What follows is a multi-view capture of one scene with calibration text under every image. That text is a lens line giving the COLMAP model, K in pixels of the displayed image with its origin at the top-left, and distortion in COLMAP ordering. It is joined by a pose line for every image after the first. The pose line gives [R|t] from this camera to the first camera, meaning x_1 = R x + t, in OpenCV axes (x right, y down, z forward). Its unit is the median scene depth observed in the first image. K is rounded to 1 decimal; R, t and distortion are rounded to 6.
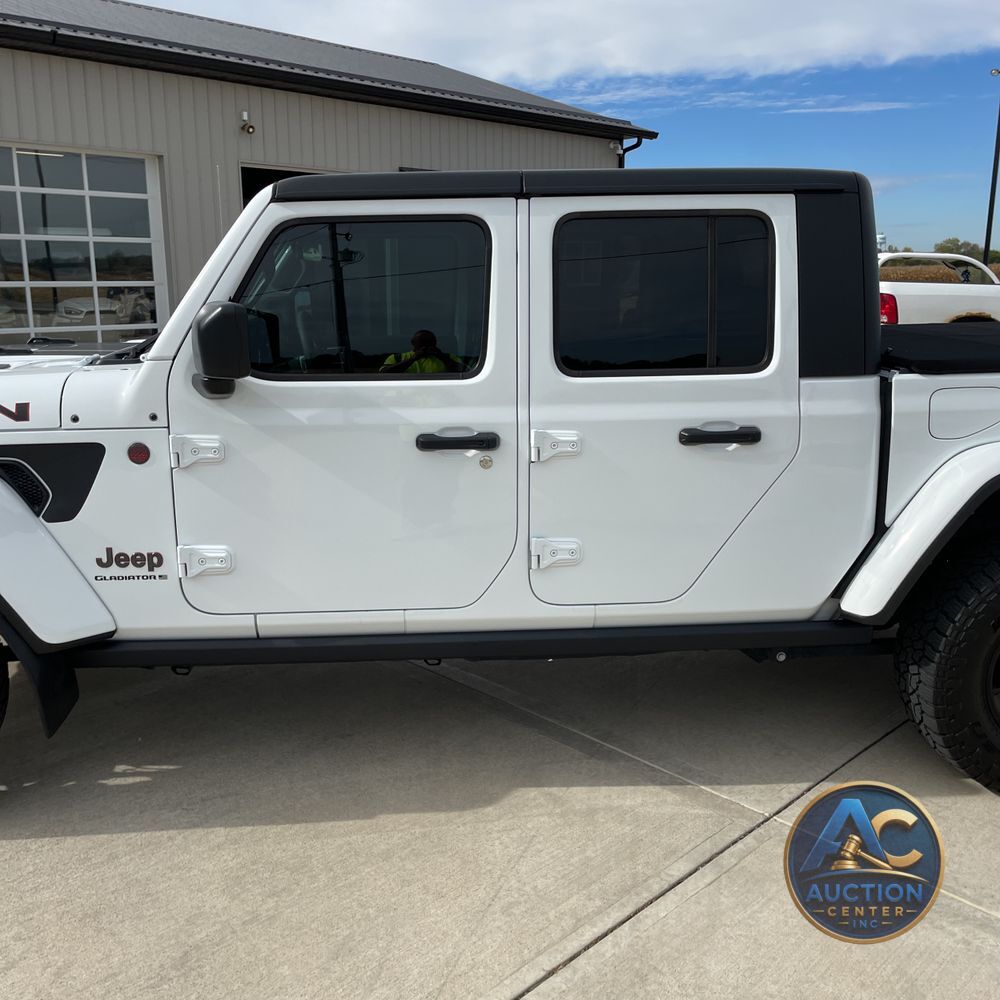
lens RADIAL K [[1009.3, 0, 489.1], [0, 1009.3, 493.3], [0, 0, 1]] dist [0.101651, -0.143097]
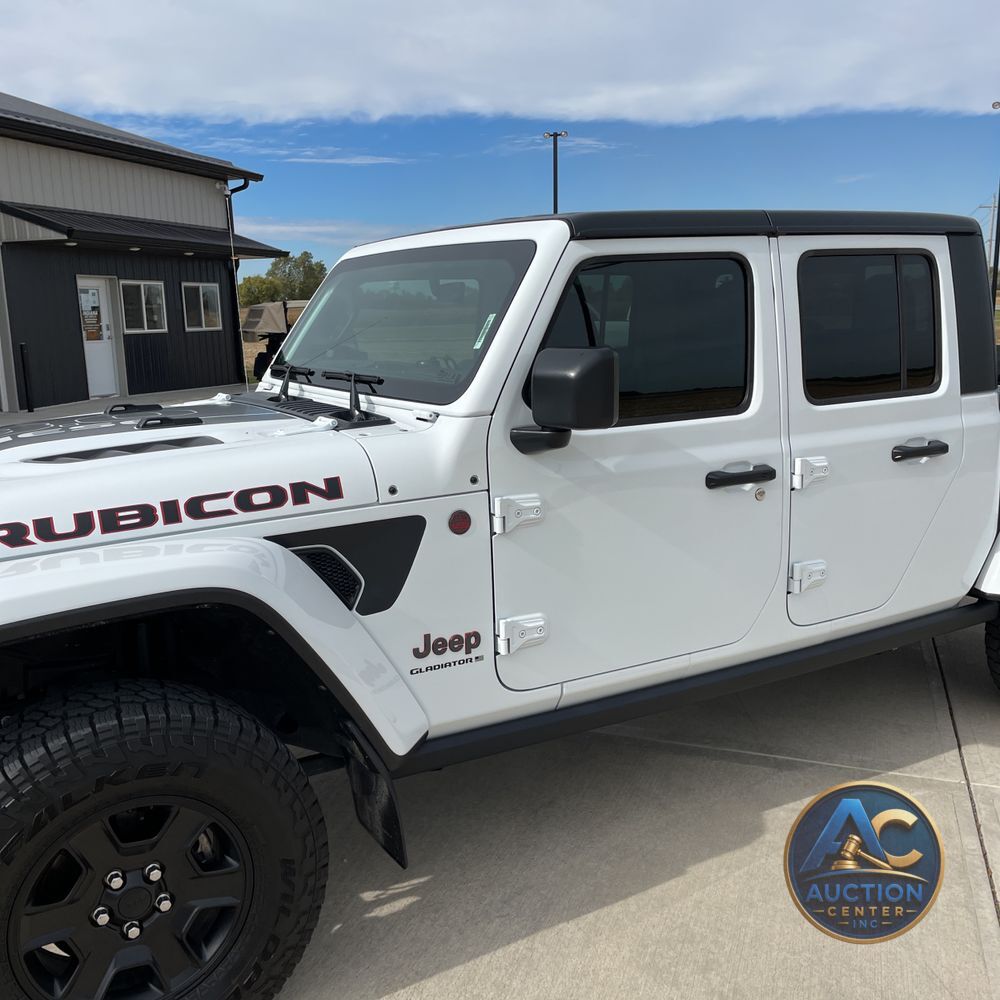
lens RADIAL K [[1010.7, 0, 499.1], [0, 1010.7, 511.8], [0, 0, 1]] dist [0.103691, -0.145325]
pose [[0.897805, -0.104427, 0.427833, -0.670420], [0.114521, 0.993419, 0.002157, -0.045039], [-0.425243, 0.047059, 0.903855, 0.186518]]
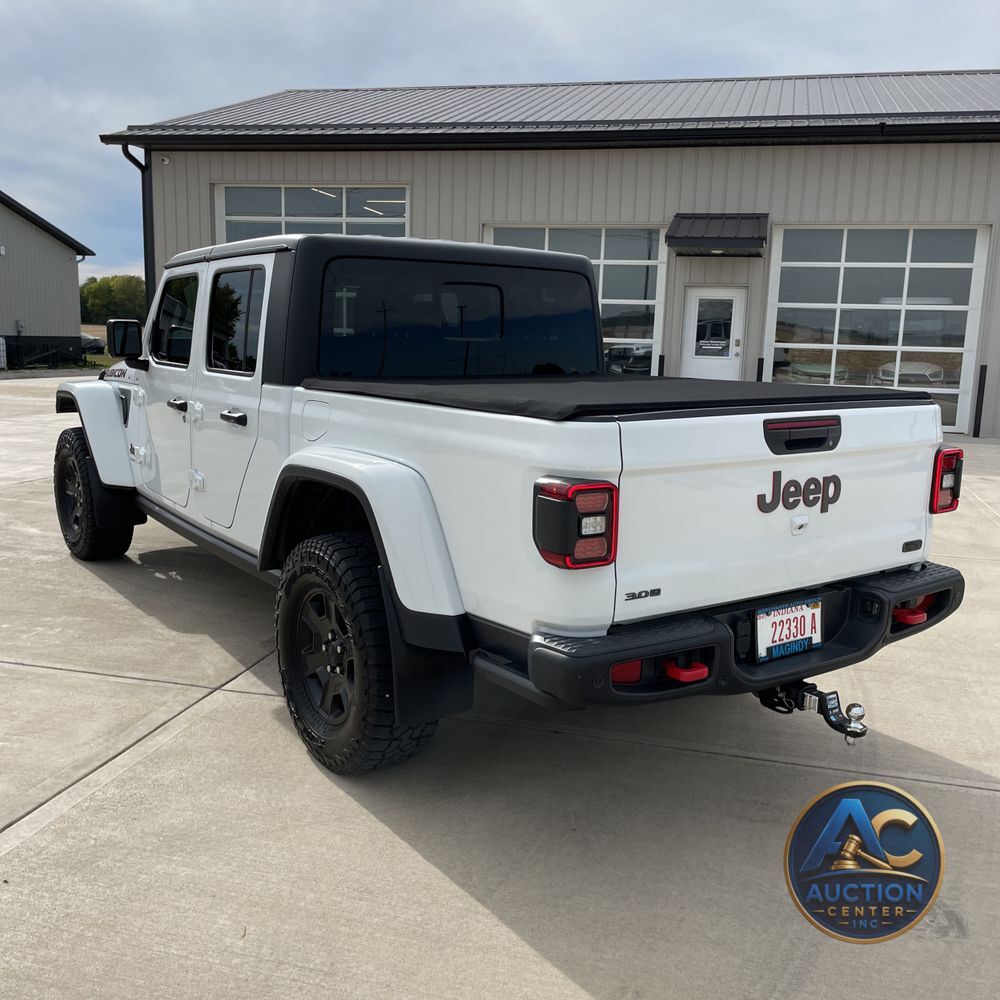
lens RADIAL K [[1006.3, 0, 494.2], [0, 1006.3, 497.9], [0, 0, 1]] dist [0.108335, -0.155545]
pose [[0.503719, 0.158329, -0.849235, 1.683271], [-0.214087, 0.975274, 0.054843, -0.104437], [0.836920, 0.154185, 0.525160, 0.562447]]
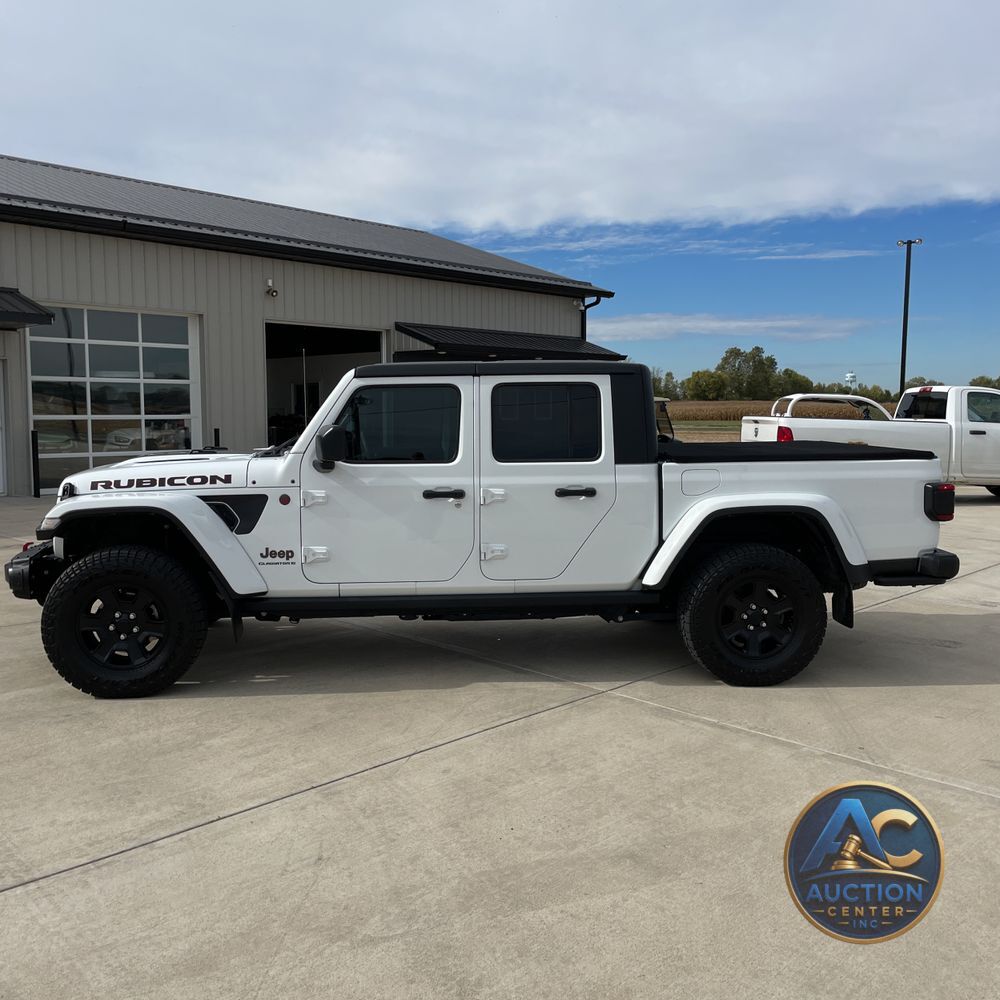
lens RADIAL K [[1006.3, 0, 494.2], [0, 1006.3, 497.9], [0, 0, 1]] dist [0.108335, -0.155545]
pose [[0.999788, 0.001668, 0.020546, 0.026958], [0.000890, 0.992301, -0.123847, 0.198958], [-0.020595, 0.123839, 0.992089, -0.956740]]
